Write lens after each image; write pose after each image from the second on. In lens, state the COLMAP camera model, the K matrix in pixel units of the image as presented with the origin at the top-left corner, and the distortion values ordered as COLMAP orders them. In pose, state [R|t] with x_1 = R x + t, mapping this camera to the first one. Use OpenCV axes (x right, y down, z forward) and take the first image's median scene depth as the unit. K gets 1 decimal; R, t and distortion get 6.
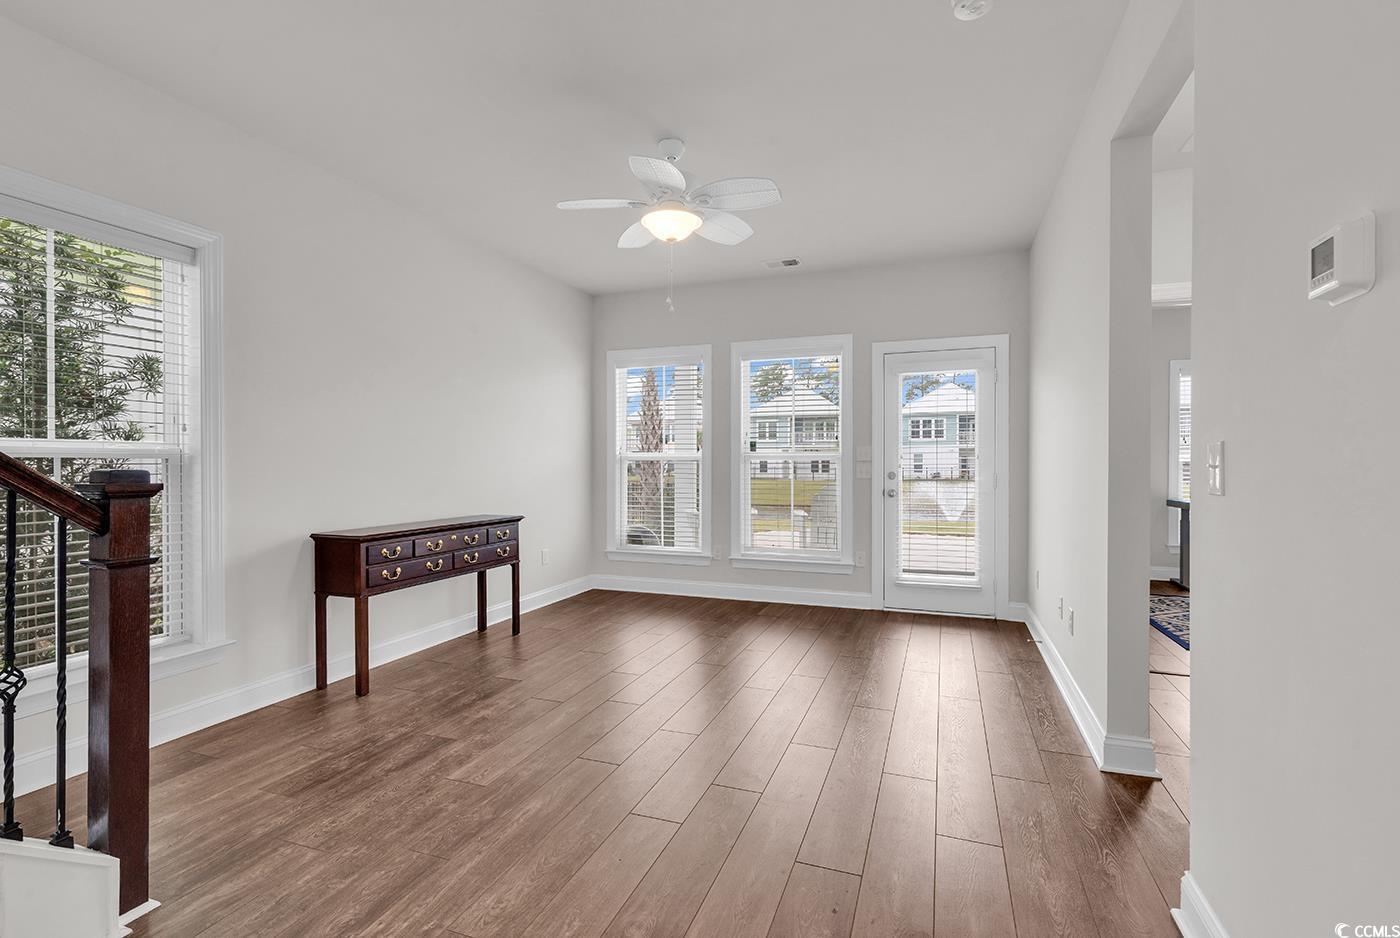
lens RADIAL K [[637.1, 0, 710.4], [0, 637.1, 467.6], [0, 0, 1]] dist [0.001342, -0.000477]
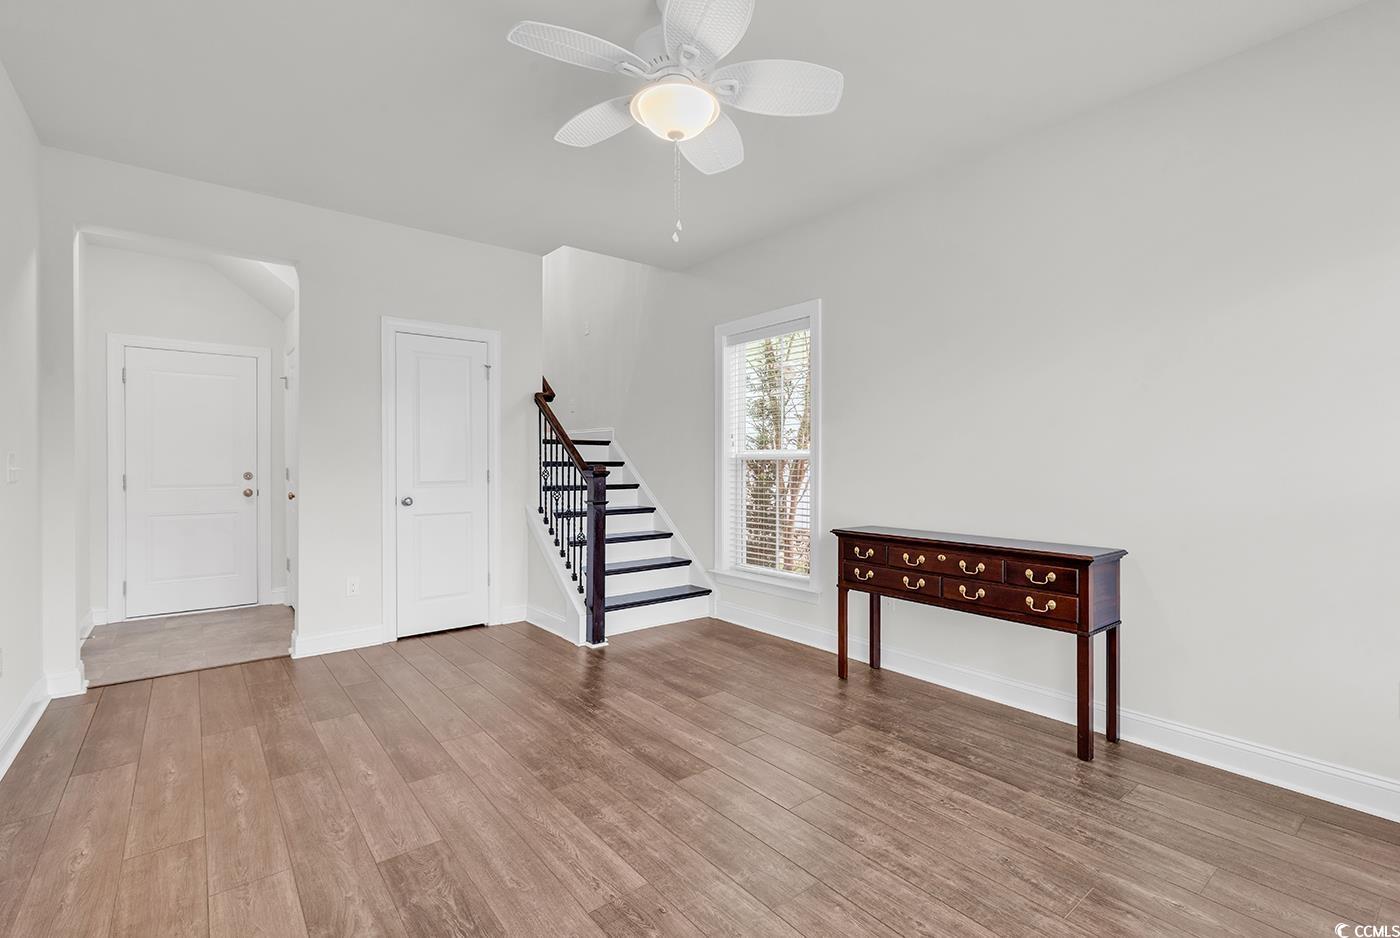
lens RADIAL K [[637.1, 0, 707.7], [0, 637.1, 463.6], [0, 0, 1]] dist [0.001342, -0.000477]
pose [[-0.512020, 0.000445, -0.858973, 0.507349], [-0.009922, 0.999930, 0.006433, -0.010775], [0.858916, 0.011817, -0.511980, 1.377003]]
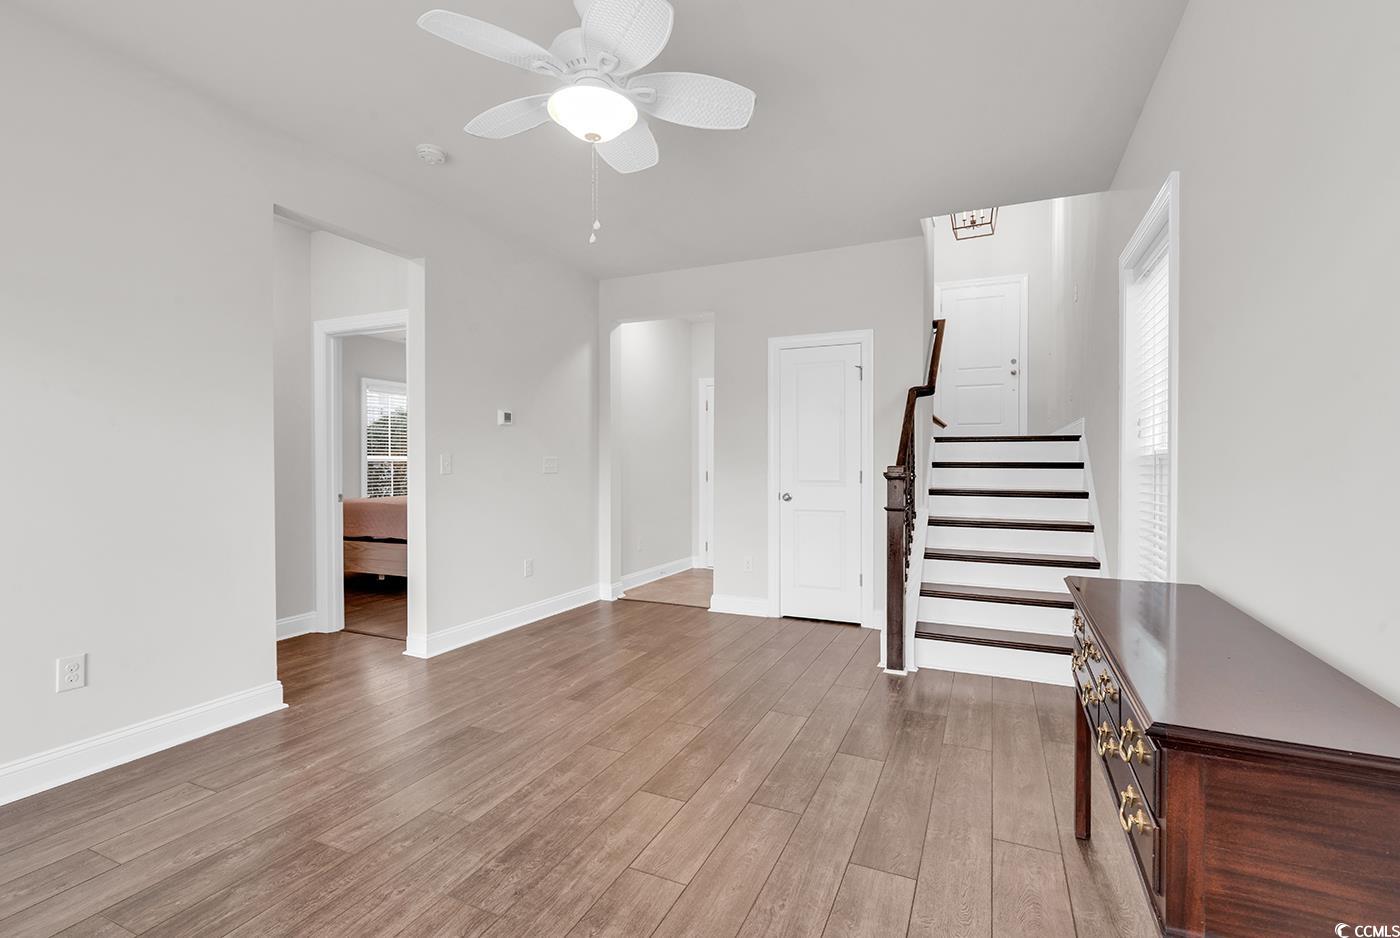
lens RADIAL K [[637.1, 0, 699.5], [0, 637.1, 463.9], [0, 0, 1]] dist [0.001342, -0.000477]
pose [[-0.996813, -0.003384, 0.079704, -0.227712], [-0.002501, 0.999934, 0.011176, -0.012174], [-0.079737, 0.010941, -0.996756, 1.675604]]
